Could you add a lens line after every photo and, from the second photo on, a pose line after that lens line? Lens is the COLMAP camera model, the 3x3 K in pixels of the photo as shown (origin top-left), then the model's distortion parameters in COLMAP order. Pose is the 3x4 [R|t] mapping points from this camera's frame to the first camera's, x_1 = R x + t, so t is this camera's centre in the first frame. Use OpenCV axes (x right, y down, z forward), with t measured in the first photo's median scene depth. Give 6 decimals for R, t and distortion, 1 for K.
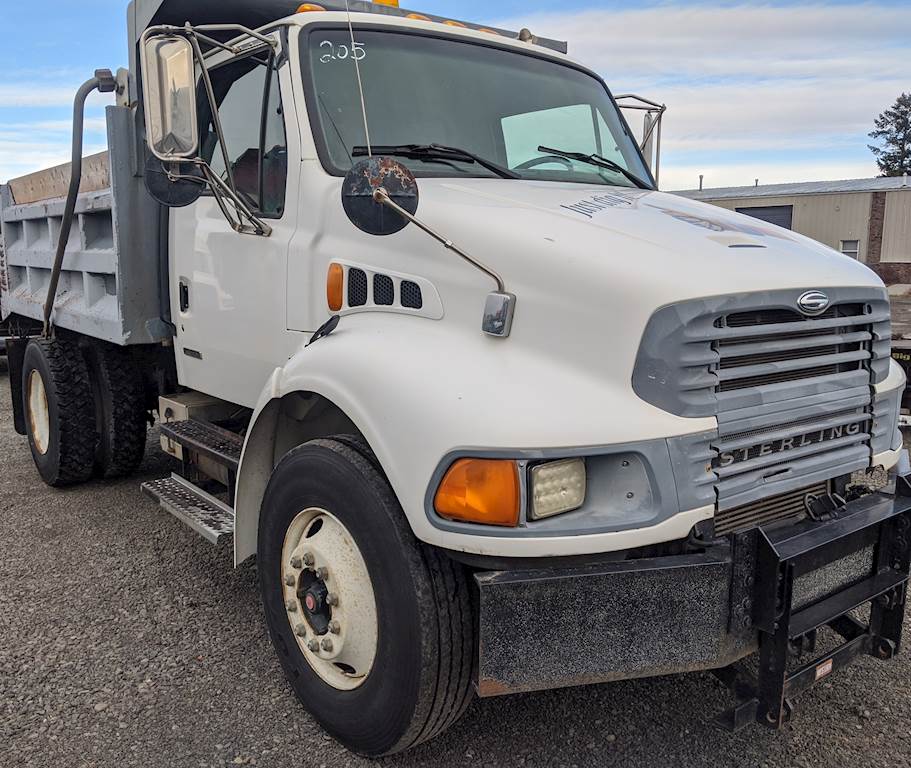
lens RADIAL K [[809.9, 0, 456.2], [0, 809.9, 389.1], [0, 0, 1]] dist [-0.006784, -0.005210]
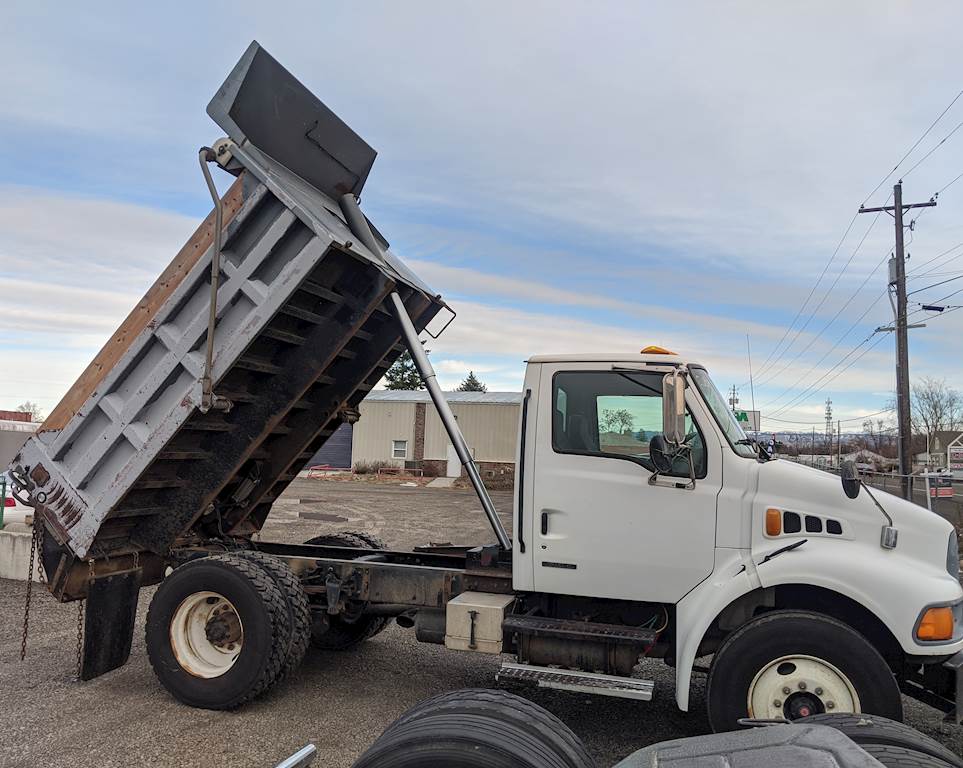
lens RADIAL K [[756.9, 0, 480.0], [0, 756.9, 382.2], [0, 0, 1]] dist [0.003794, 0.005152]
pose [[0.835737, 0.073788, 0.544150, -1.696693], [0.063191, 0.971425, -0.228779, -0.088652], [-0.545482, 0.225584, 0.807193, -0.069376]]
